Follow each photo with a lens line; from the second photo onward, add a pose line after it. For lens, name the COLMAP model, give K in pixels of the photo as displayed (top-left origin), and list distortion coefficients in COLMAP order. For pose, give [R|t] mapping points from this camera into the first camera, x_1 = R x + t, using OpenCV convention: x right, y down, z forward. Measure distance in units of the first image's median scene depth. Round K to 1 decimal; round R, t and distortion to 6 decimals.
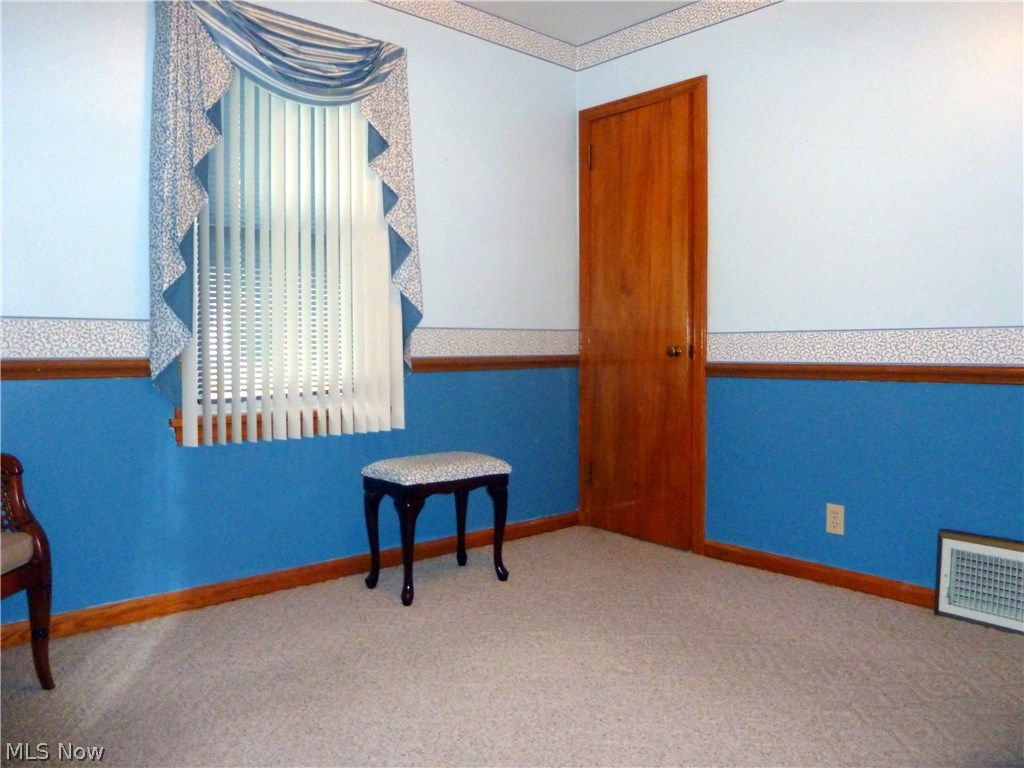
lens RADIAL K [[758.4, 0, 512.0], [0, 758.4, 384.0], [0, 0, 1]] dist [-0.095219, -0.003088]
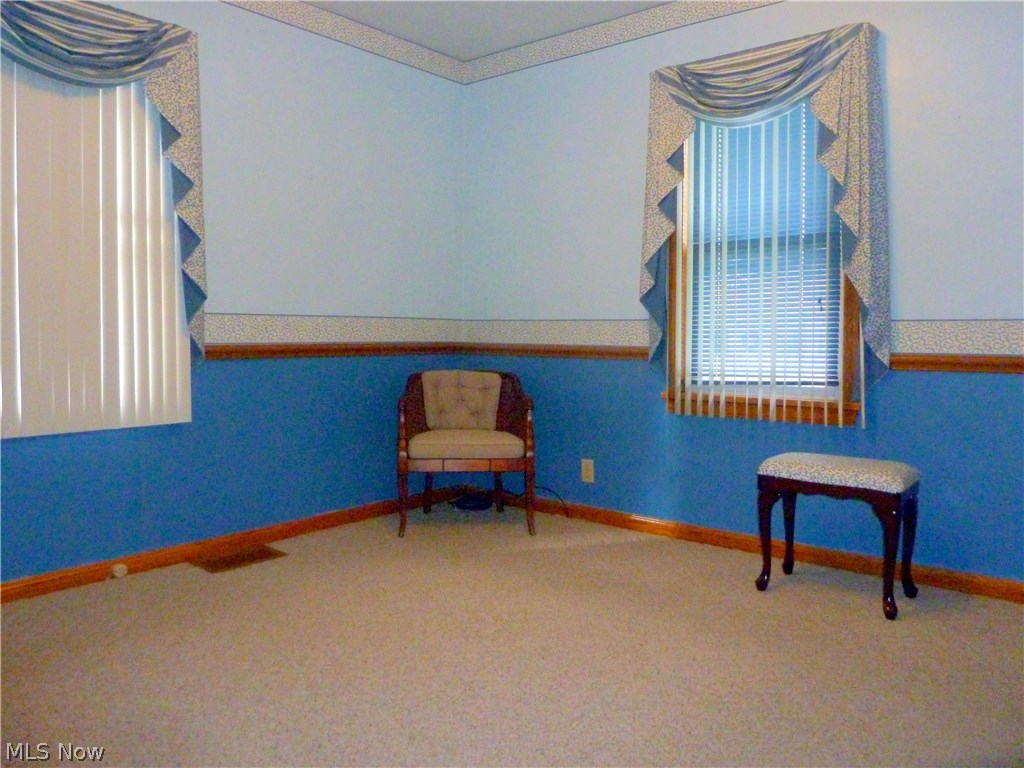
lens RADIAL K [[750.5, 0, 510.9], [0, 750.5, 370.3], [0, 0, 1]] dist [-0.065595, -0.000259]
pose [[0.137318, 0.038313, -0.989786, 0.796567], [-0.061722, 0.997641, 0.030054, -0.016068], [0.988602, 0.056964, 0.139359, 0.504265]]
